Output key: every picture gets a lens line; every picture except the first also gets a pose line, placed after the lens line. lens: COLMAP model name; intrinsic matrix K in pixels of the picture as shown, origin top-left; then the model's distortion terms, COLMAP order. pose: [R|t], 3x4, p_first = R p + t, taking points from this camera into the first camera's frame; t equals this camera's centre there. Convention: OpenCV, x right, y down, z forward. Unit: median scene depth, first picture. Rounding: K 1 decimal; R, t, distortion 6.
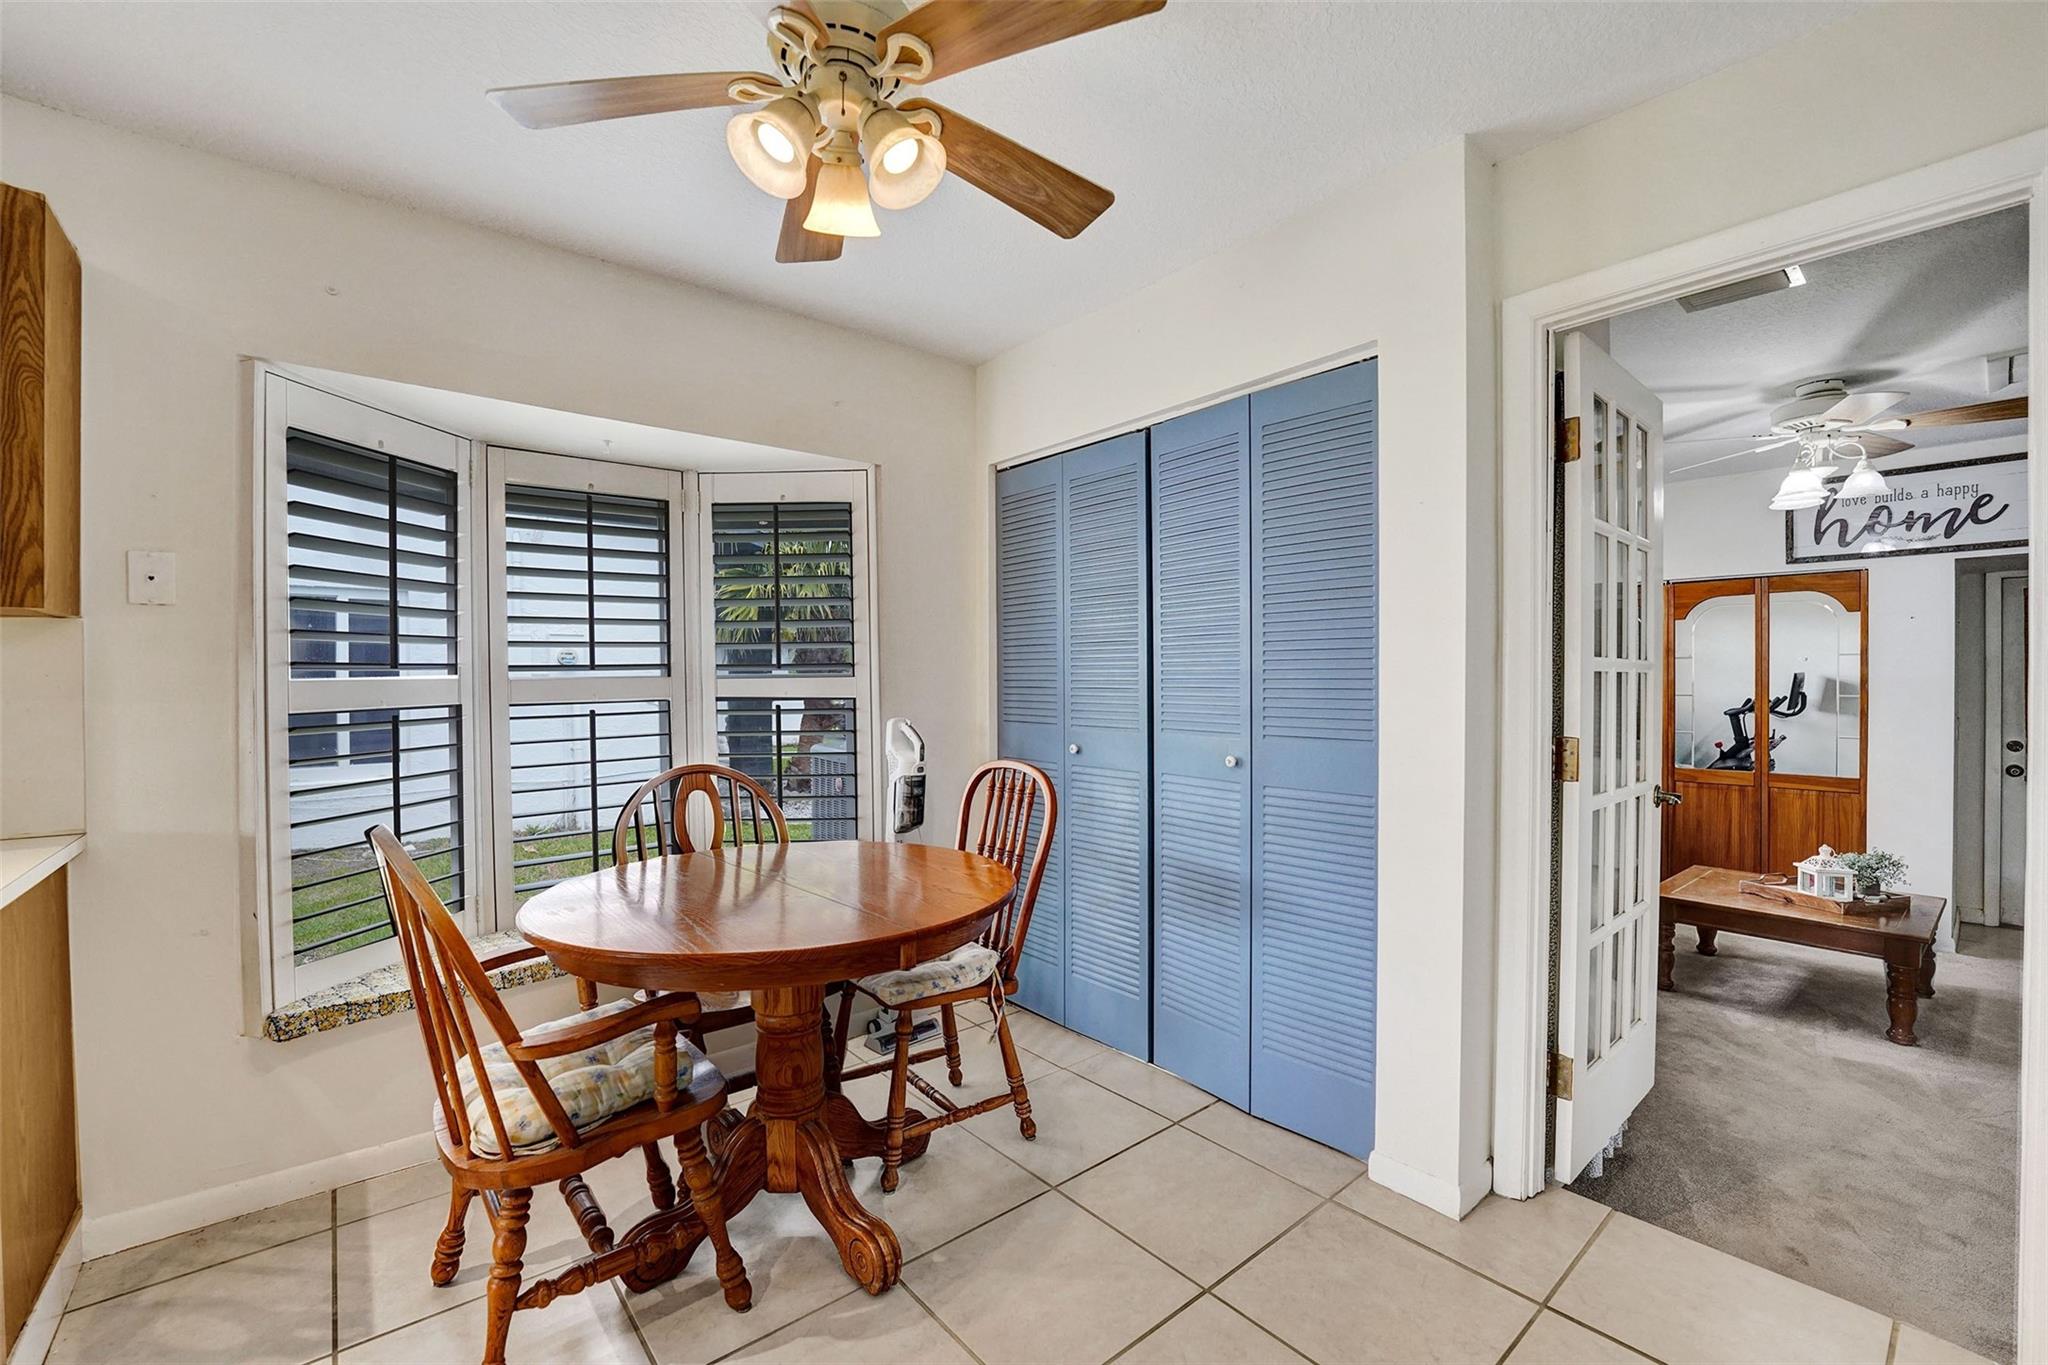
lens RADIAL K [[859.2, 0, 1000.9], [0, 859.2, 680.9], [0, 0, 1]] dist [-0.016083, 0.000794]
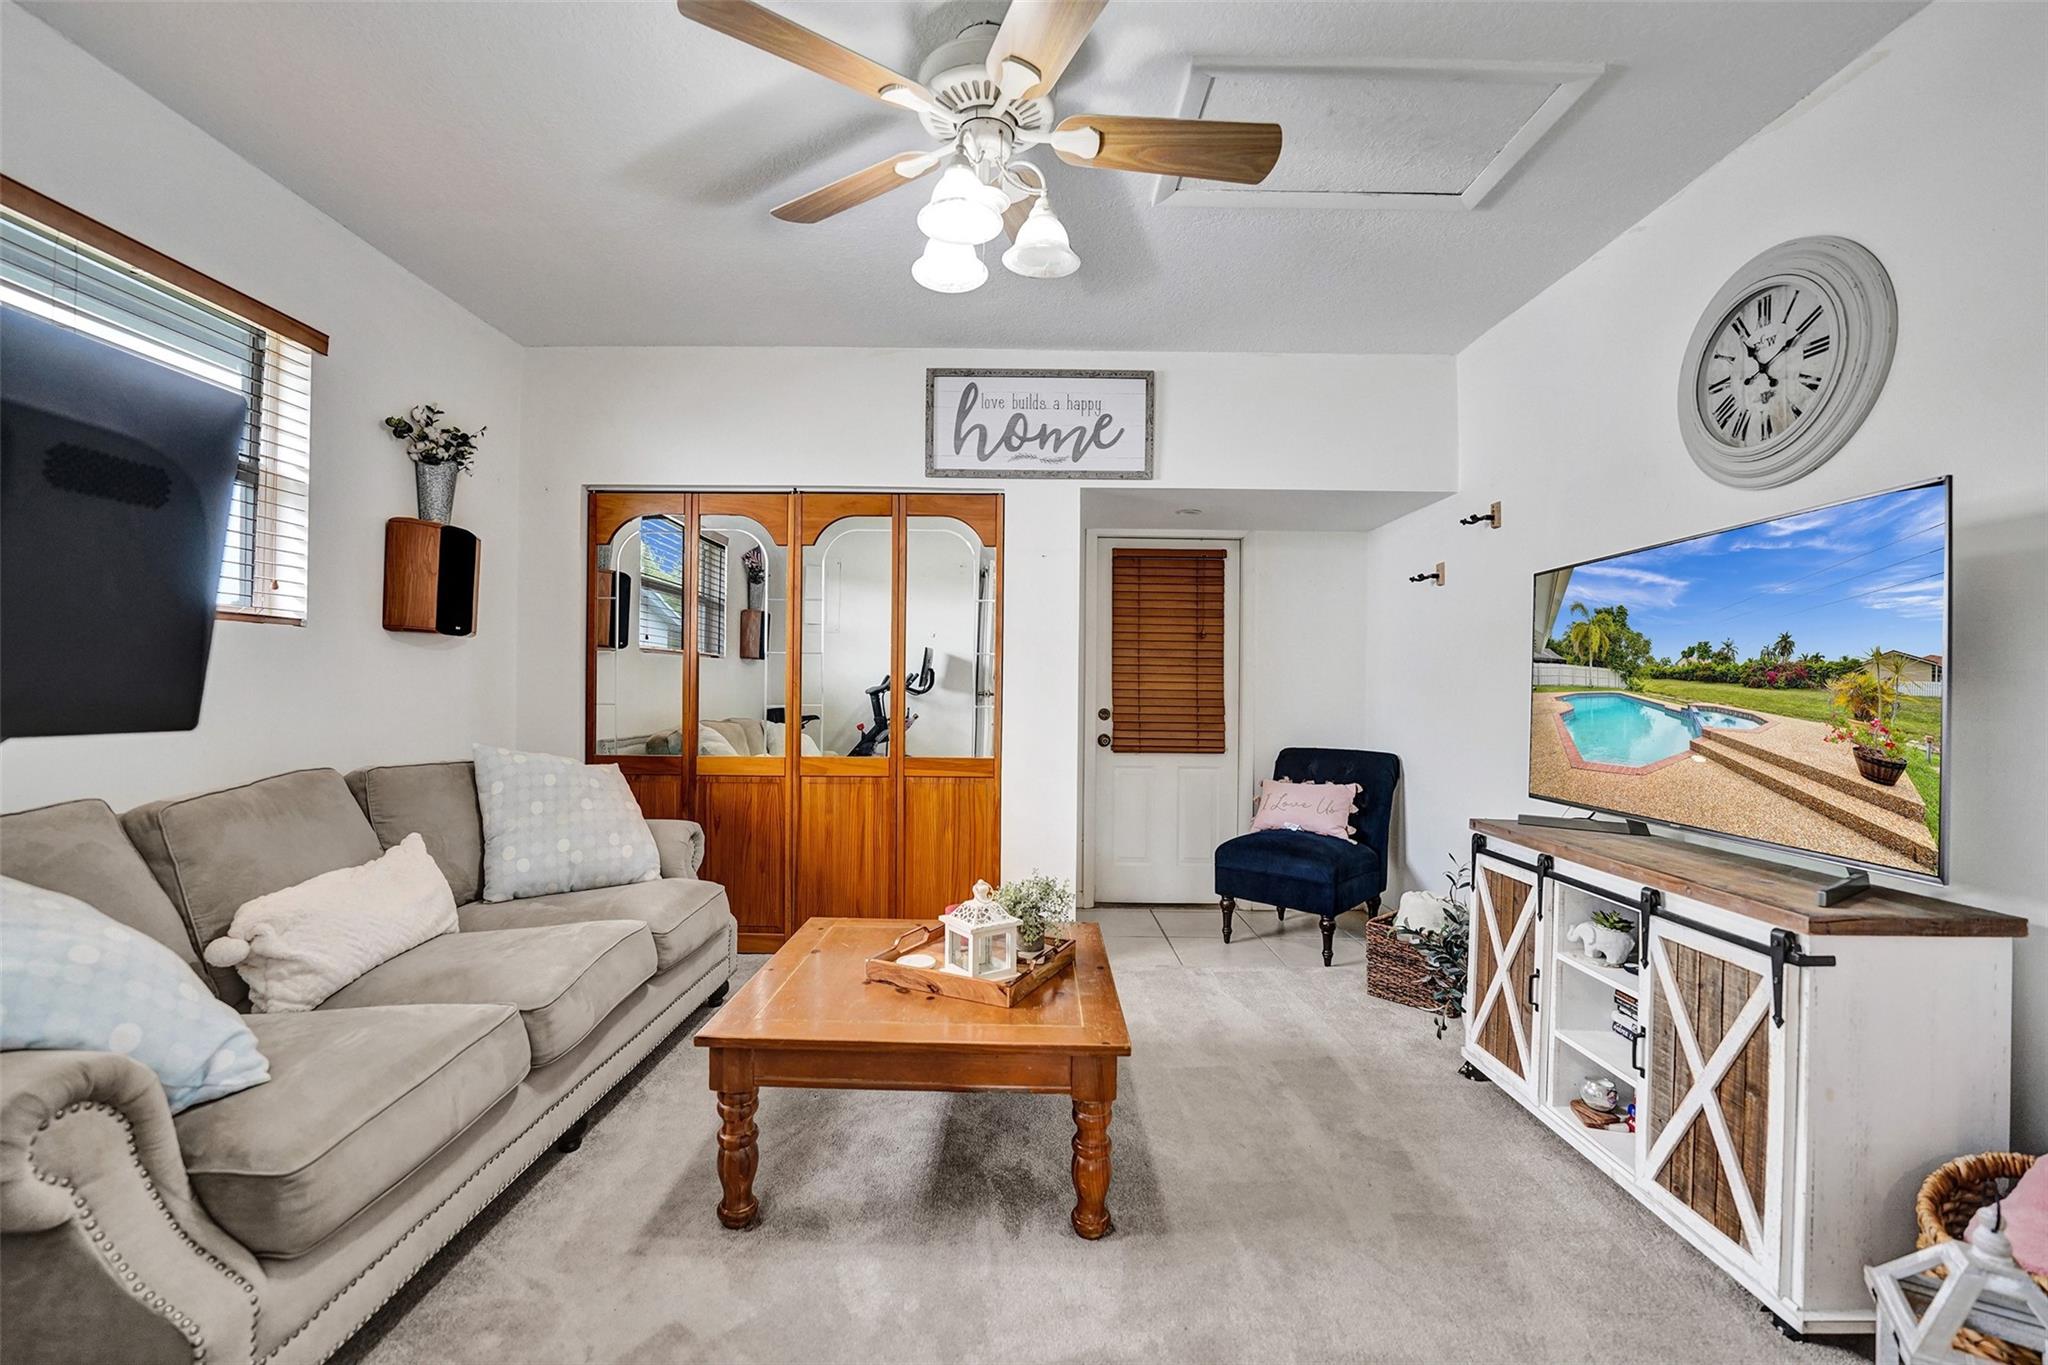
lens RADIAL K [[858.7, 0, 1037.0], [0, 858.7, 677.7], [0, 0, 1]] dist [-0.017604, 0.000225]
pose [[0.628559, 0.012972, 0.777653, 0.412758], [-0.010566, 0.999911, -0.008139, 0.046217], [-0.777690, -0.003101, 0.628641, 0.459364]]
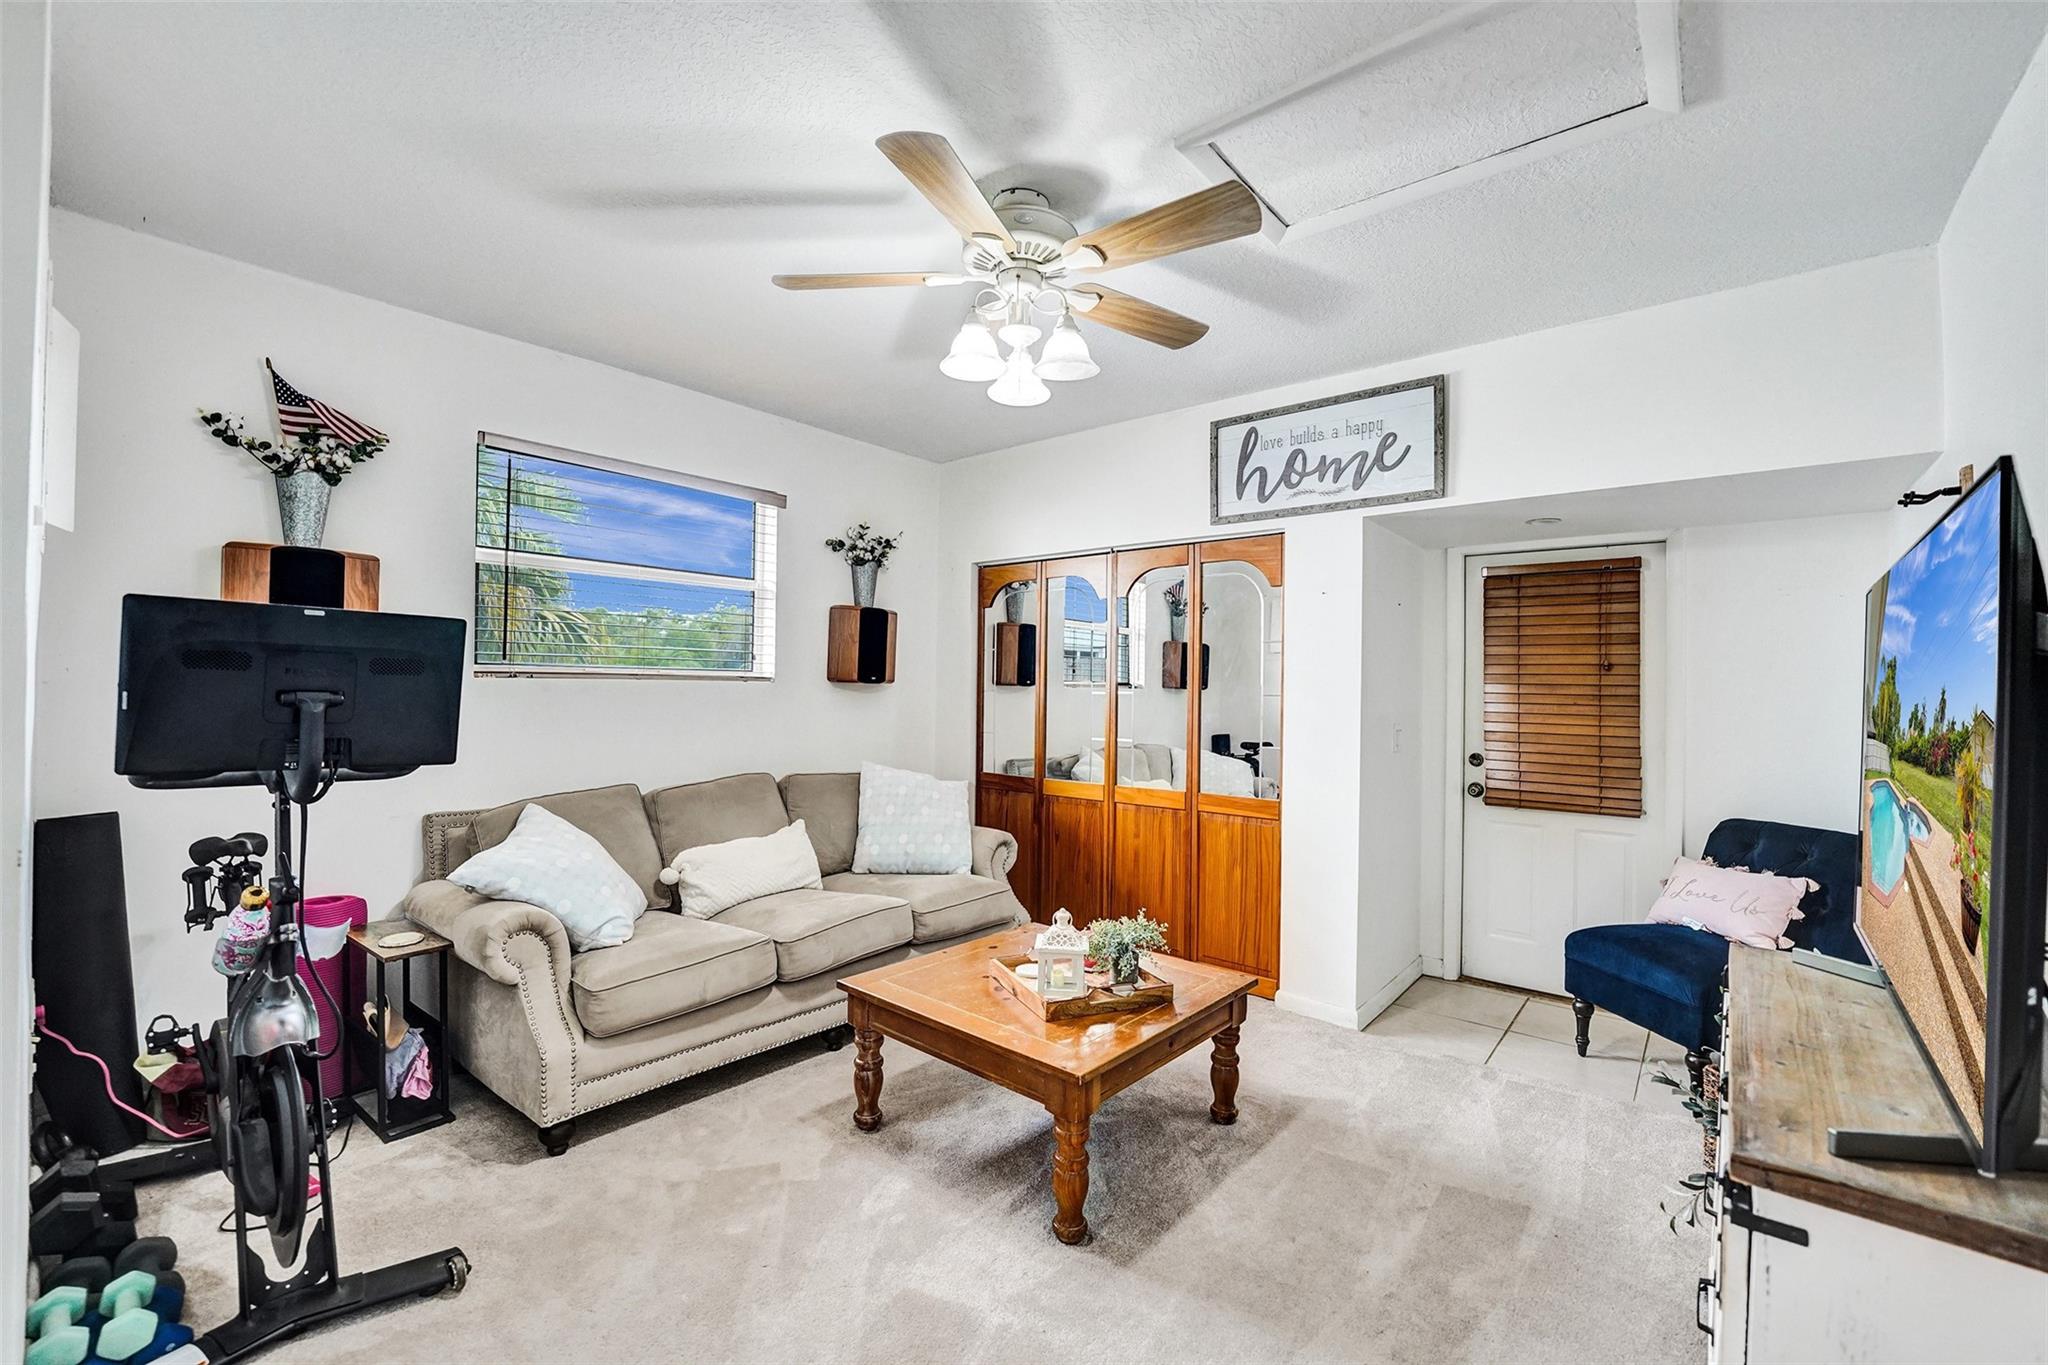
lens RADIAL K [[859.2, 0, 1000.9], [0, 859.2, 680.9], [0, 0, 1]] dist [-0.016083, 0.000794]
pose [[0.983732, 0.019098, 0.178626, 0.613926], [-0.016870, 0.999760, -0.013987, 0.020668], [-0.178851, 0.010746, 0.983818, 0.264329]]
